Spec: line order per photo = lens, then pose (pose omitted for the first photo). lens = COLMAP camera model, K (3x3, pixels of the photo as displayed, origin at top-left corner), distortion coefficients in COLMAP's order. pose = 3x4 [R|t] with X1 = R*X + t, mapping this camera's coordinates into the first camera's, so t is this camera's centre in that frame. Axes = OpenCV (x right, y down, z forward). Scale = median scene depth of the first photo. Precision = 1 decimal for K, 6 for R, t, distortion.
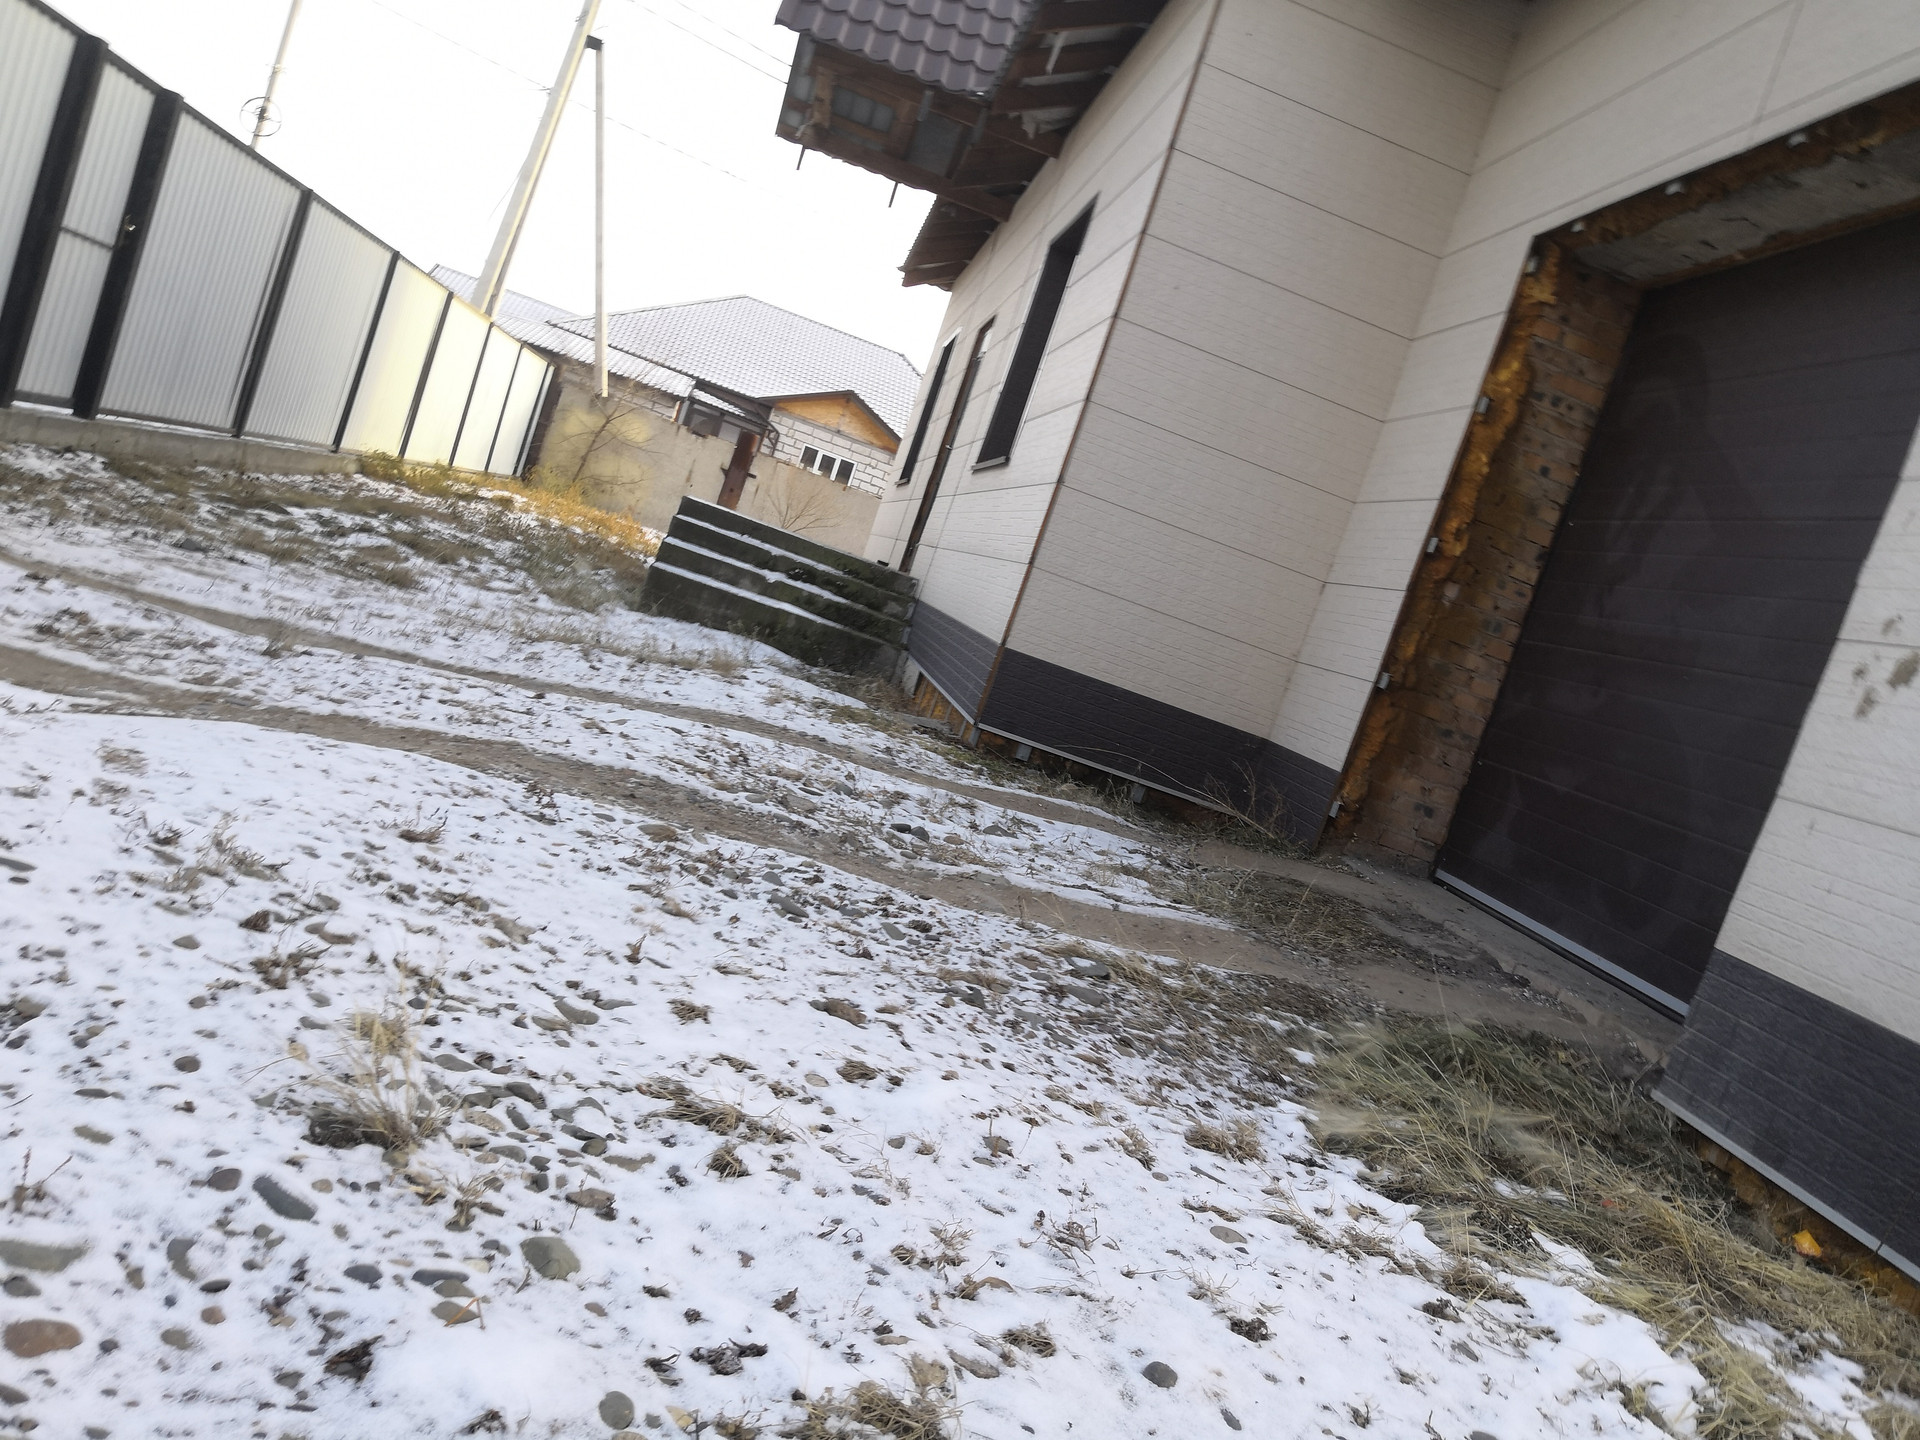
lens RADIAL K [[1445.5, 0, 915.4], [0, 1445.5, 663.1], [0, 0, 1]] dist [-0.000037, -0.000154]
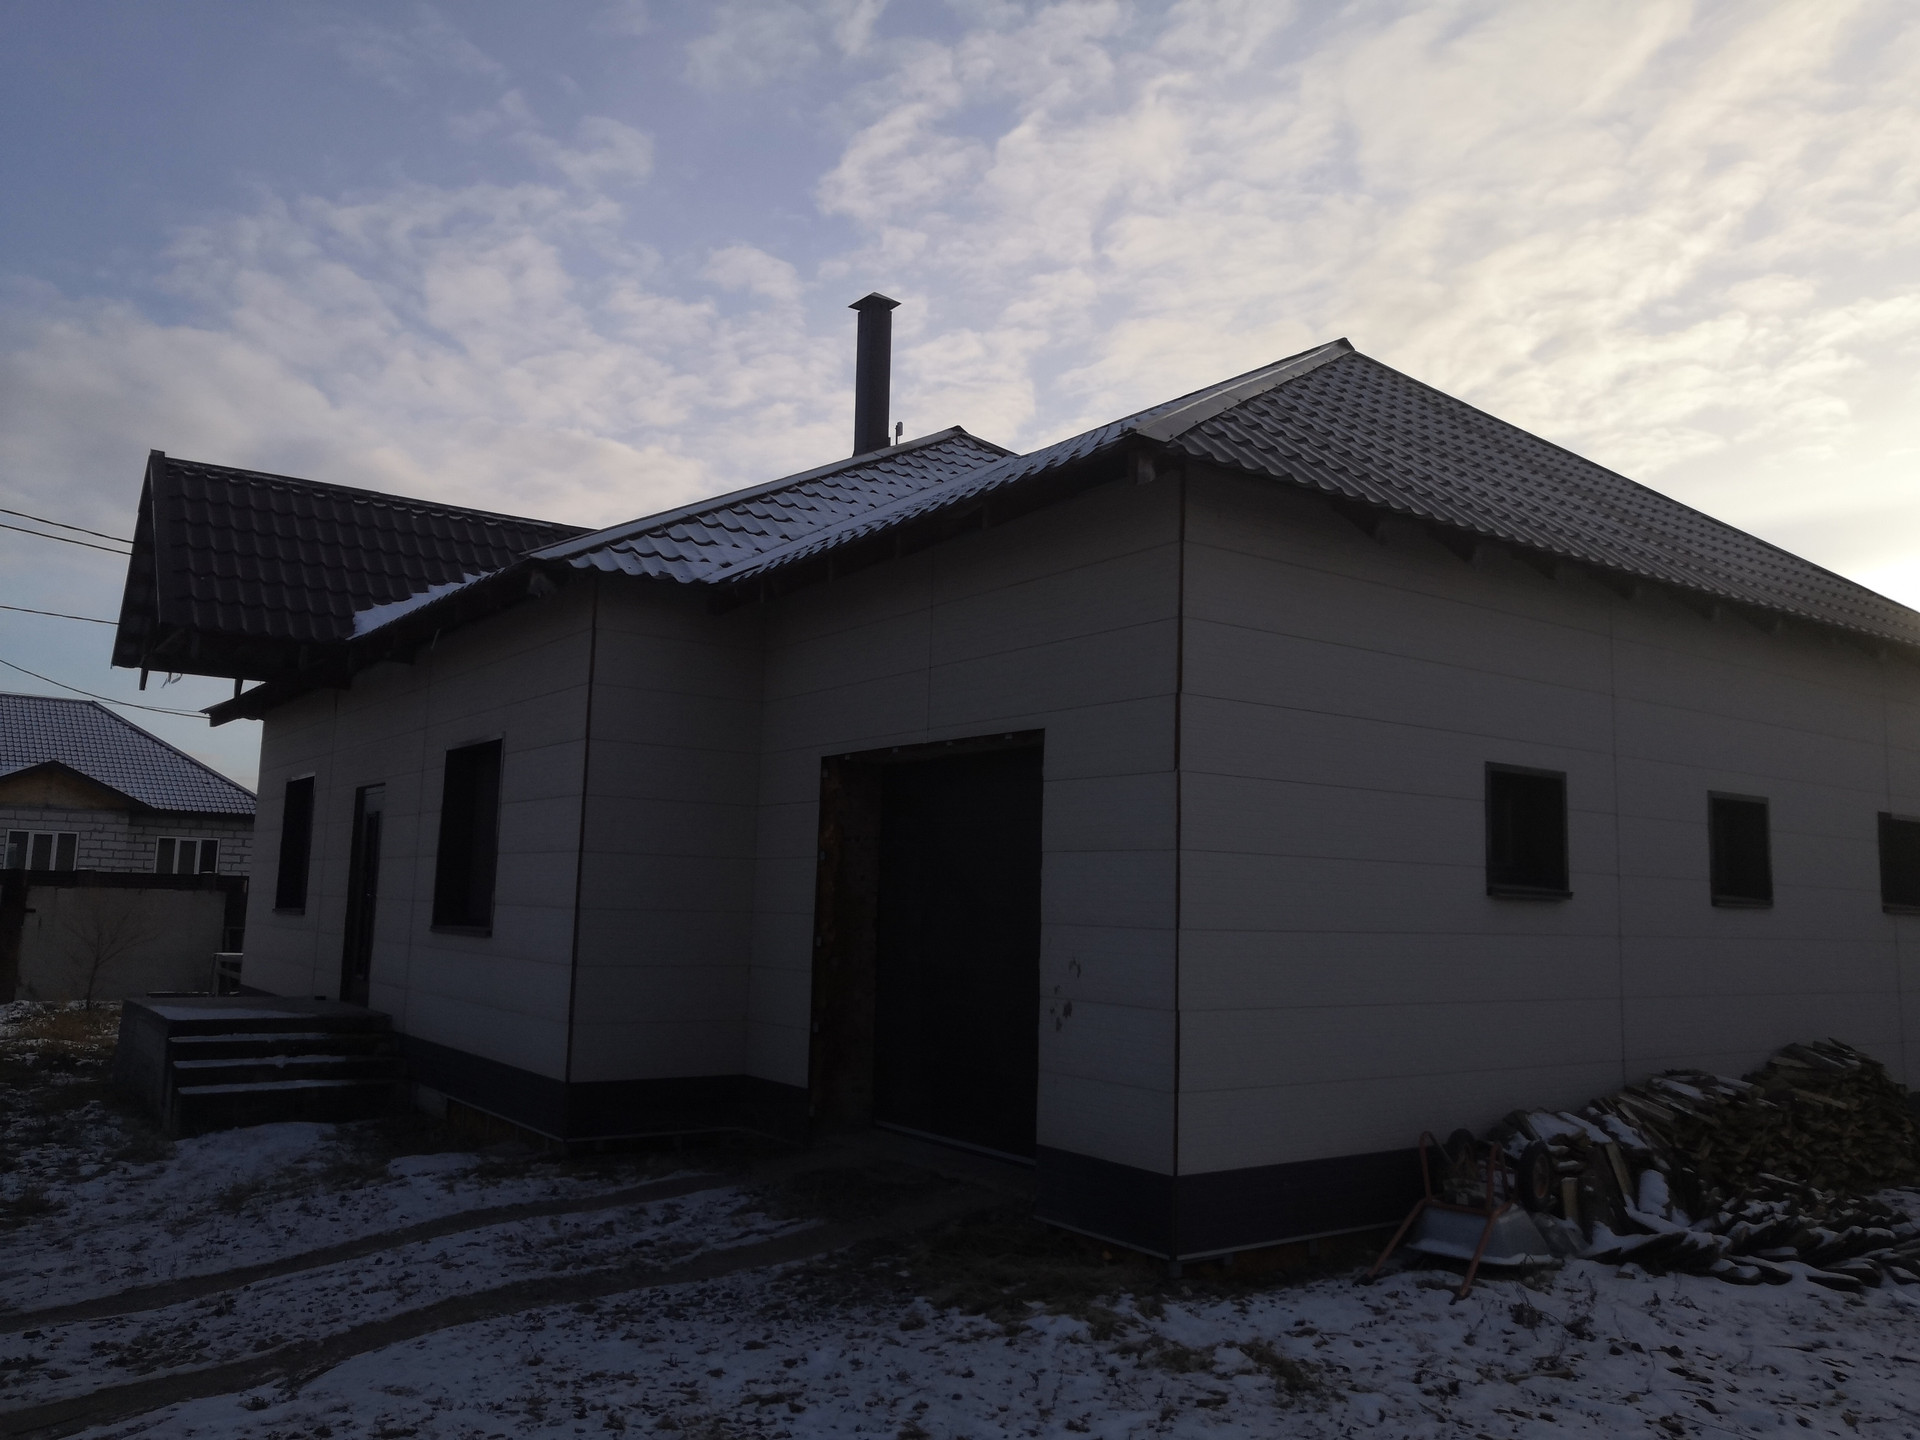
lens RADIAL K [[1475.5, 0, 945.2], [0, 1475.5, 720.8], [0, 0, 1]] dist [-0.028243, 0.052168]
pose [[0.824728, -0.252822, 0.505869, -0.742972], [0.298480, 0.954367, -0.009646, -0.606212], [-0.480346, 0.158947, 0.862556, -1.350648]]
